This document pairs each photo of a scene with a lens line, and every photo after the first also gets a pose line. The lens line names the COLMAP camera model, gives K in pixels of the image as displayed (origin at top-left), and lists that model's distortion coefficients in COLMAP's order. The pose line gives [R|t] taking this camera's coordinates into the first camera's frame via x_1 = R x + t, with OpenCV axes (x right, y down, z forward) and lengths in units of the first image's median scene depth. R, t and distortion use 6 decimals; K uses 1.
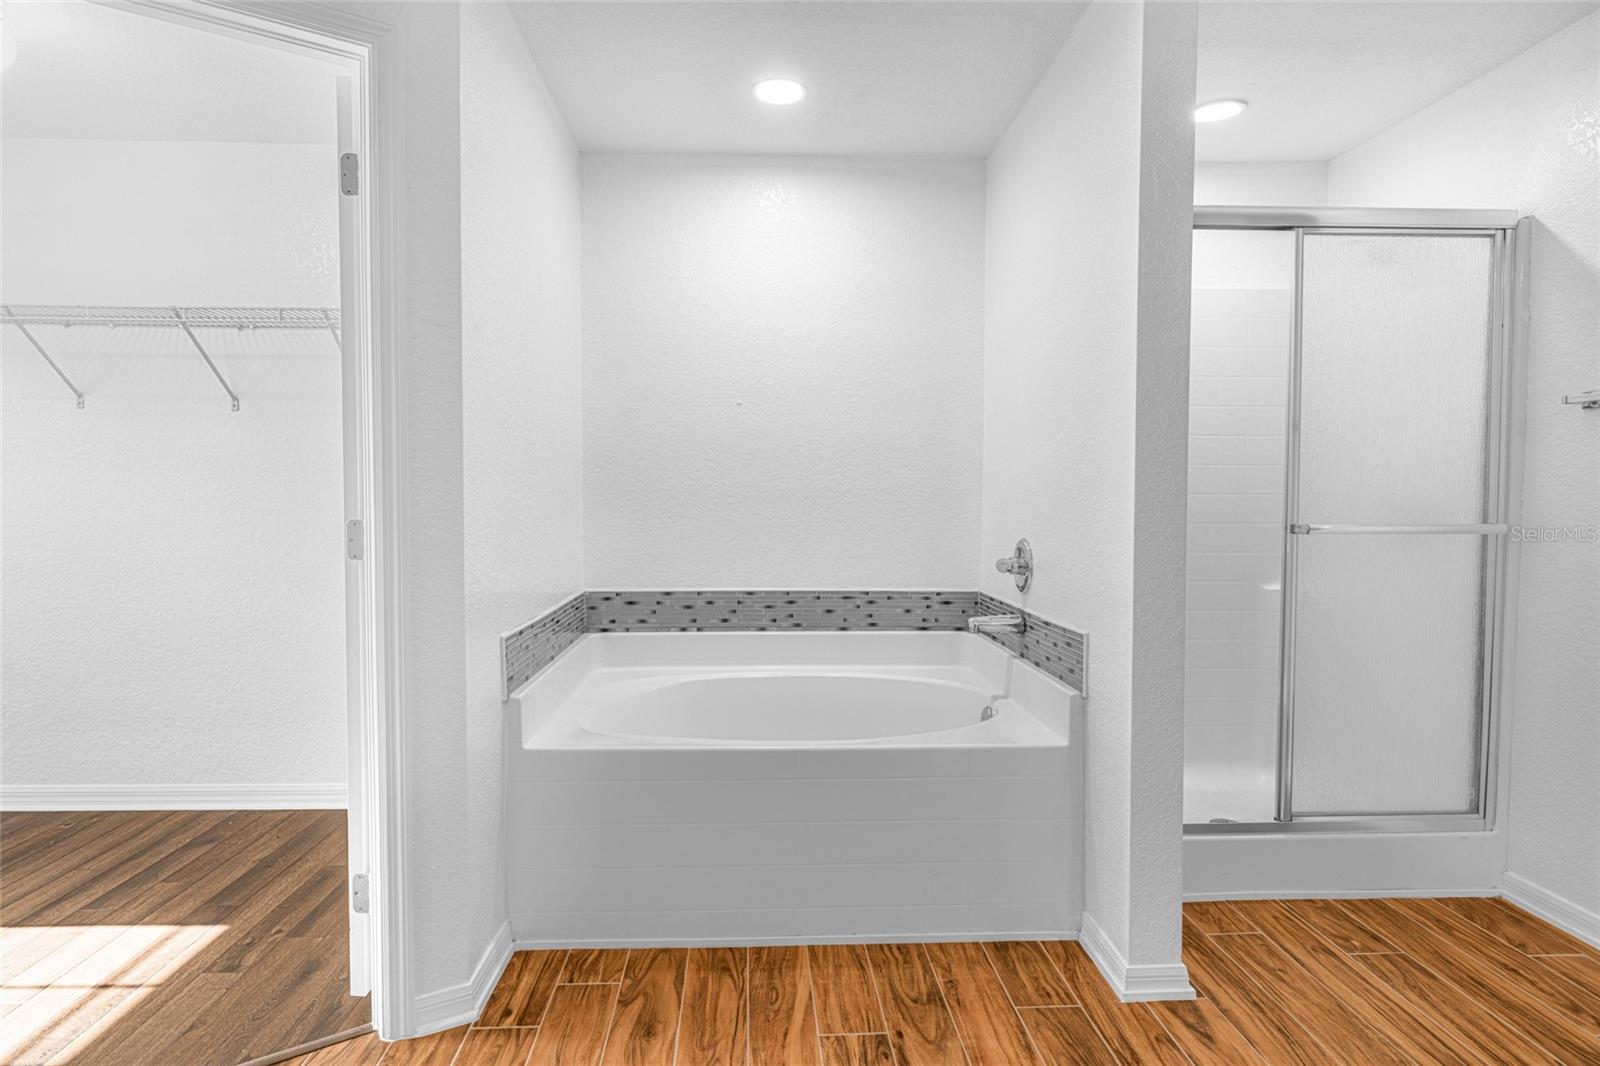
lens RADIAL K [[870.6, 0, 796.9], [0, 870.6, 521.7], [0, 0, 1]] dist [-0.005999, 0.001170]
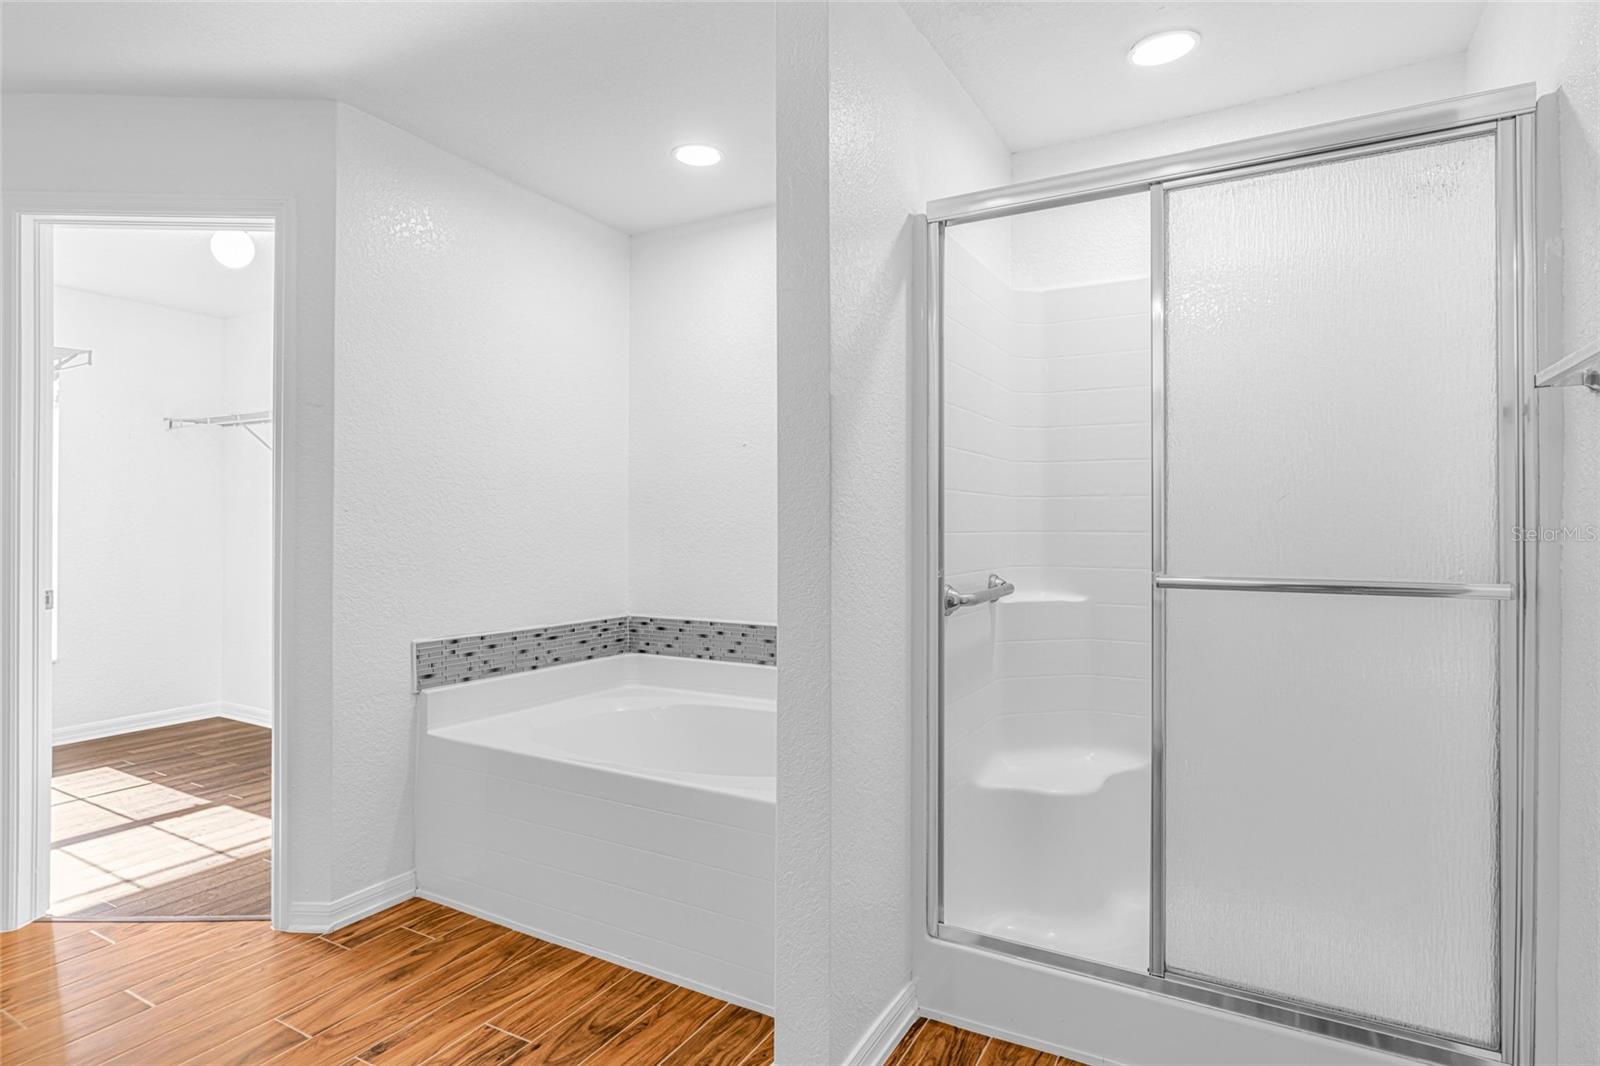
lens RADIAL K [[870.6, 0, 808.2], [0, 870.6, 528.5], [0, 0, 1]] dist [-0.005999, 0.001170]
pose [[0.844039, 0.004322, -0.536265, 0.803340], [-0.023141, 0.999330, -0.028368, -0.010079], [0.535782, 0.036354, 0.843573, 0.228348]]
